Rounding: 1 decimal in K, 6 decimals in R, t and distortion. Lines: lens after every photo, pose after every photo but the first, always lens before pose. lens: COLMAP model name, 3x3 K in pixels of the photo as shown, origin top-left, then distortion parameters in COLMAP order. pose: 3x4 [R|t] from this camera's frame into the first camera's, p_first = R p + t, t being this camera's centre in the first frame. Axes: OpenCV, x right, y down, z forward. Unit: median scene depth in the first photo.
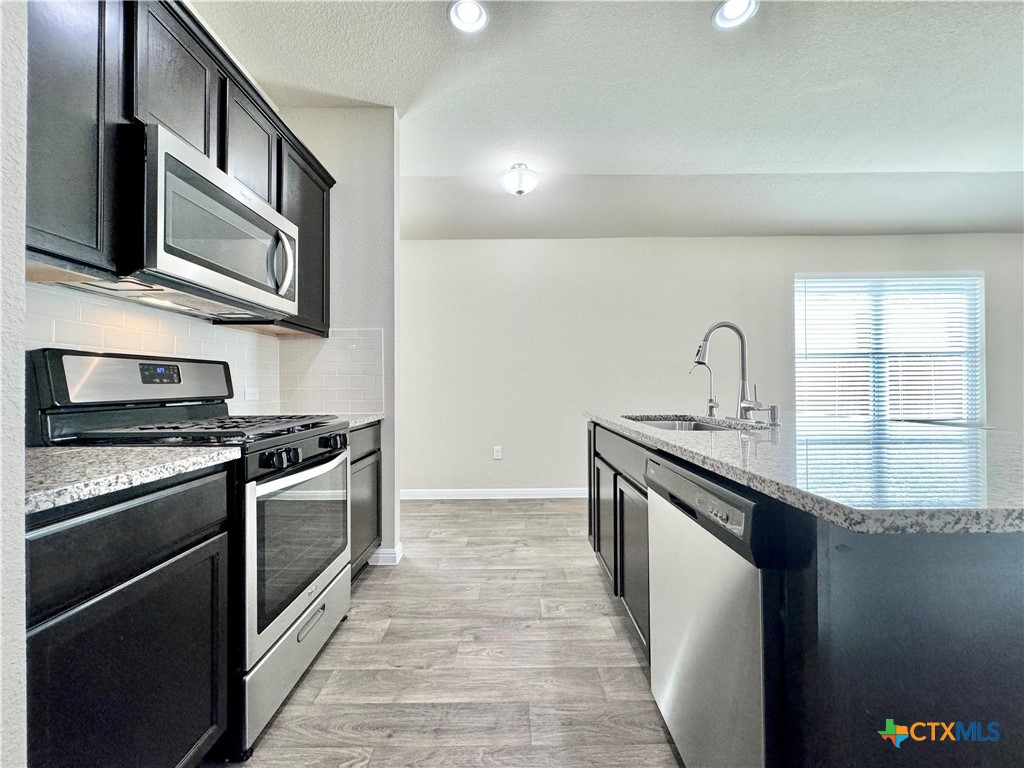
lens RADIAL K [[412.5, 0, 511.4], [0, 412.5, 385.5], [0, 0, 1]] dist [-0.000796, 0.000174]
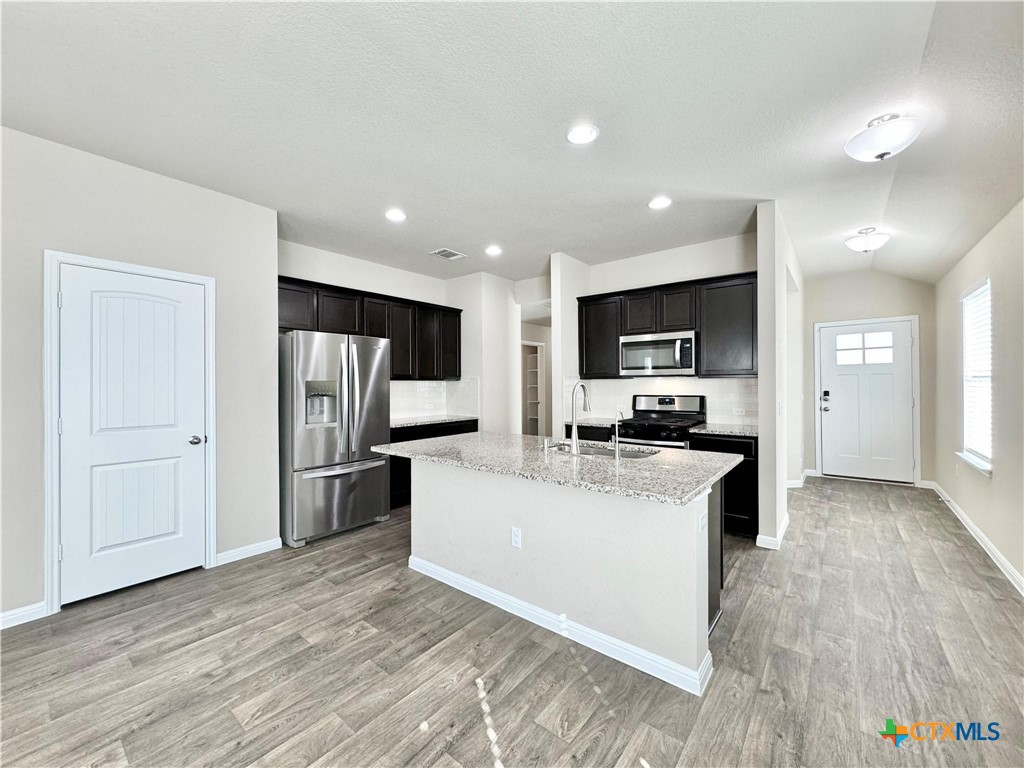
lens RADIAL K [[410.2, 0, 506.8], [0, 410.2, 384.3], [0, 0, 1]] dist [-0.001962, -0.000179]
pose [[-0.643065, 0.016770, -0.765628, 1.980749], [0.013192, 0.999854, 0.010820, -0.186774], [0.765698, -0.003142, -0.643193, 1.933095]]
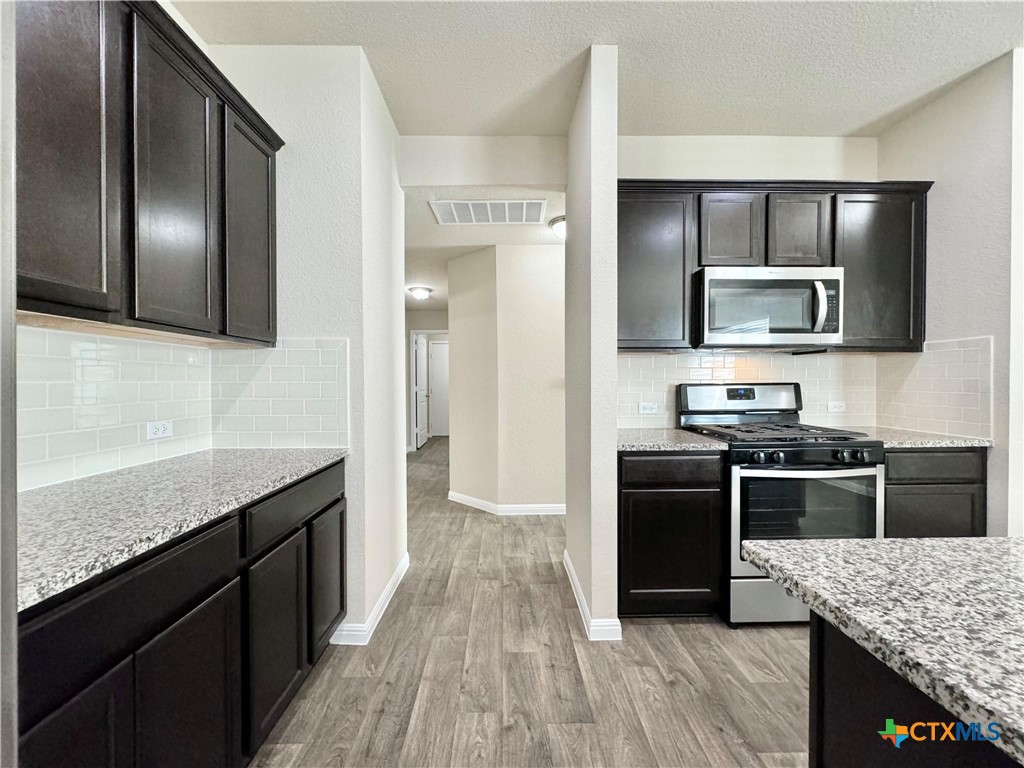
lens RADIAL K [[410.2, 0, 506.8], [0, 410.2, 384.3], [0, 0, 1]] dist [-0.001962, -0.000179]
pose [[0.007913, 0.015681, -0.999846, 0.765098], [0.006951, 0.999852, 0.015736, -0.096127], [0.999945, -0.007075, 0.007802, 0.050522]]
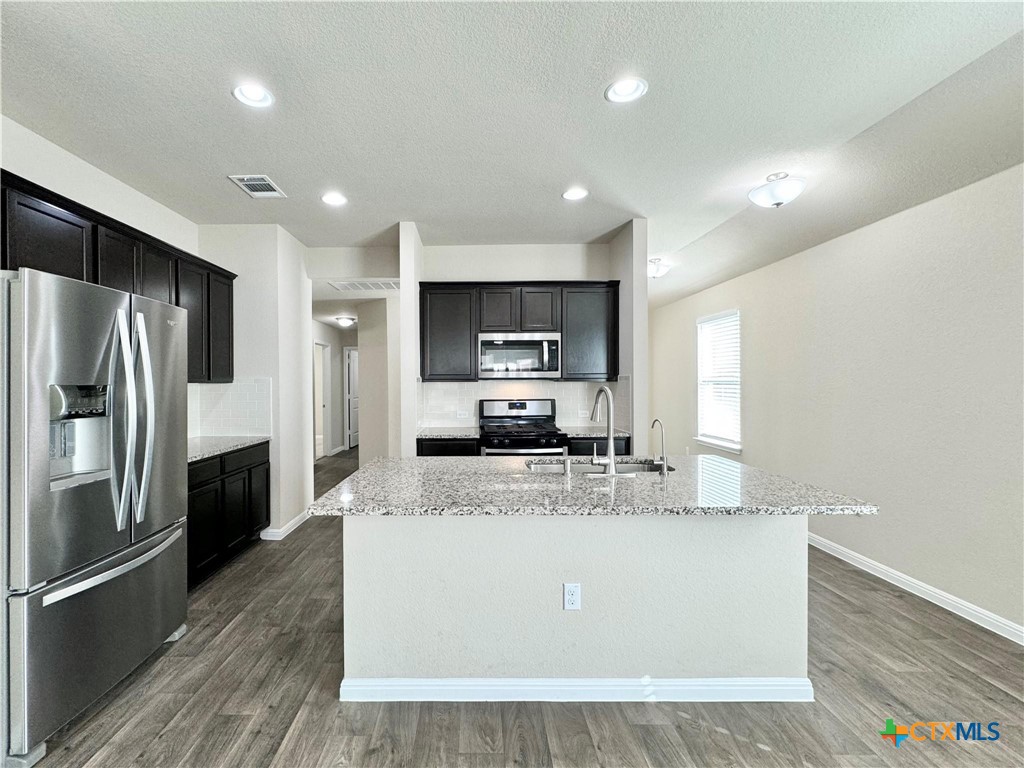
lens RADIAL K [[458.8, 0, 462.3], [0, 458.8, 382.6], [0, 0, 1]] dist [0.003335, 0.000289]
pose [[-0.031779, 0.009737, -0.999448, 2.068826], [0.007469, 0.999927, 0.009504, -0.204752], [0.999467, -0.007162, -0.031849, 0.723858]]
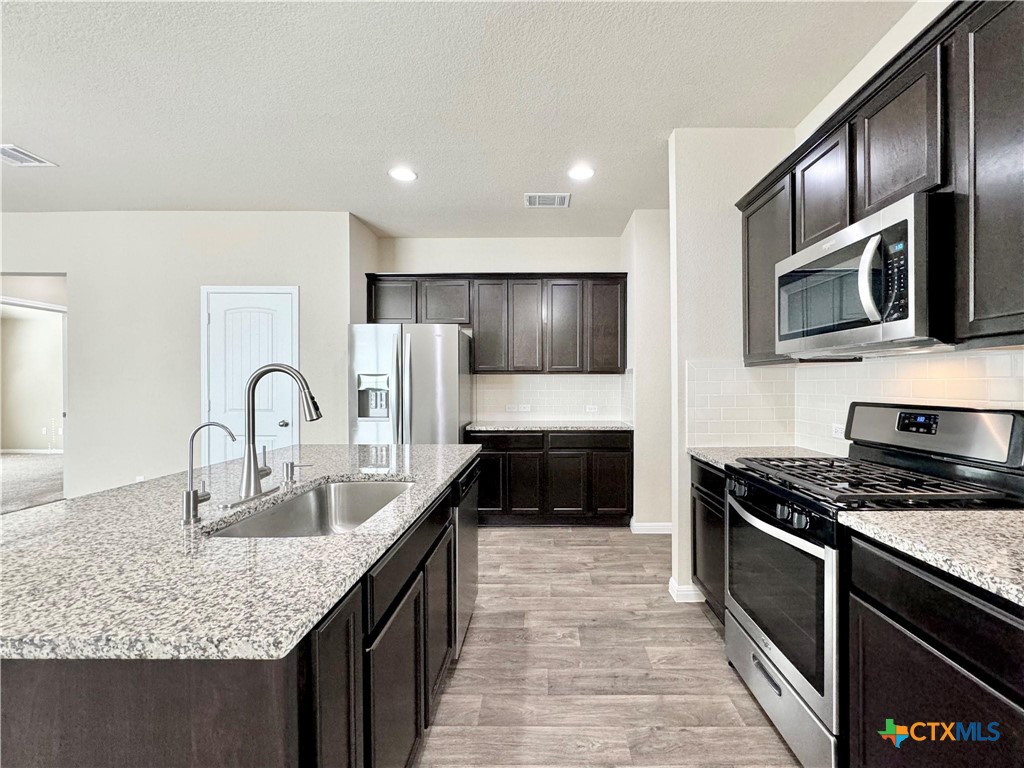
lens RADIAL K [[439.4, 0, 537.0], [0, 439.4, 389.0], [0, 0, 1]] dist [-0.002336, -0.000252]
pose [[-0.999750, 0.009941, 0.020034, 0.038393], [0.010078, 0.999926, 0.006768, -0.123229], [-0.019966, 0.006968, -0.999776, 2.021049]]
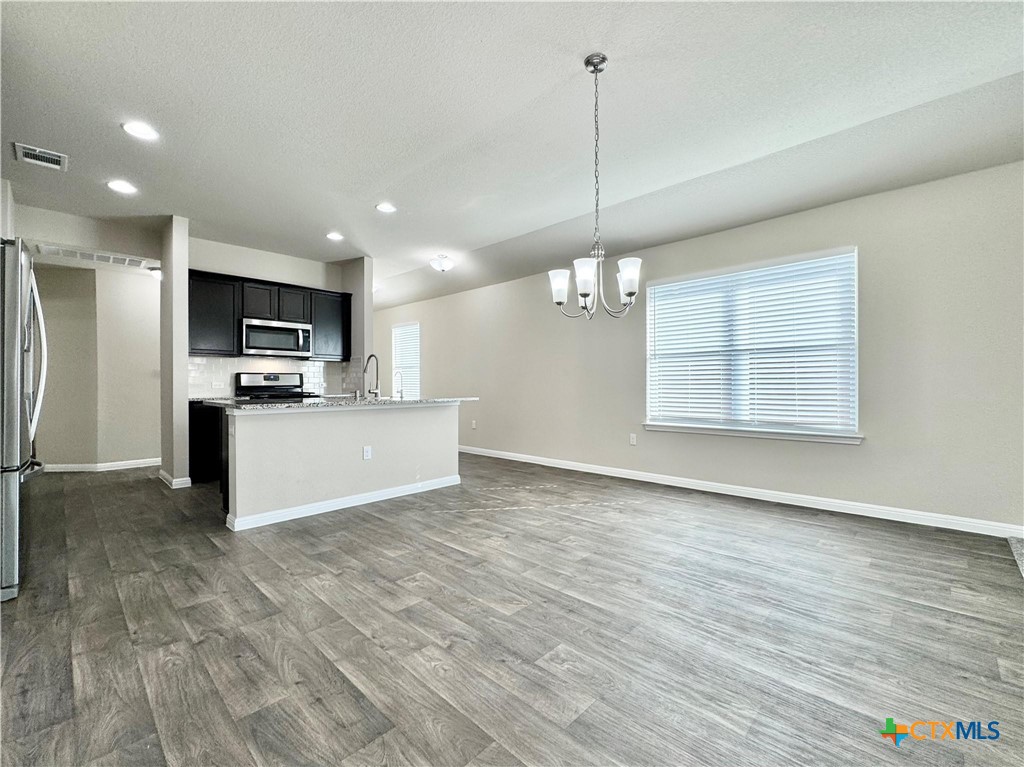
lens RADIAL K [[451.6, 0, 537.0], [0, 451.6, 384.4], [0, 0, 1]] dist [0.015756, 0.000027]
pose [[0.727808, 0.009031, -0.685721, 3.258313], [-0.003920, 0.999952, 0.009009, -0.018190], [0.685769, -0.003869, 0.727809, -0.222929]]
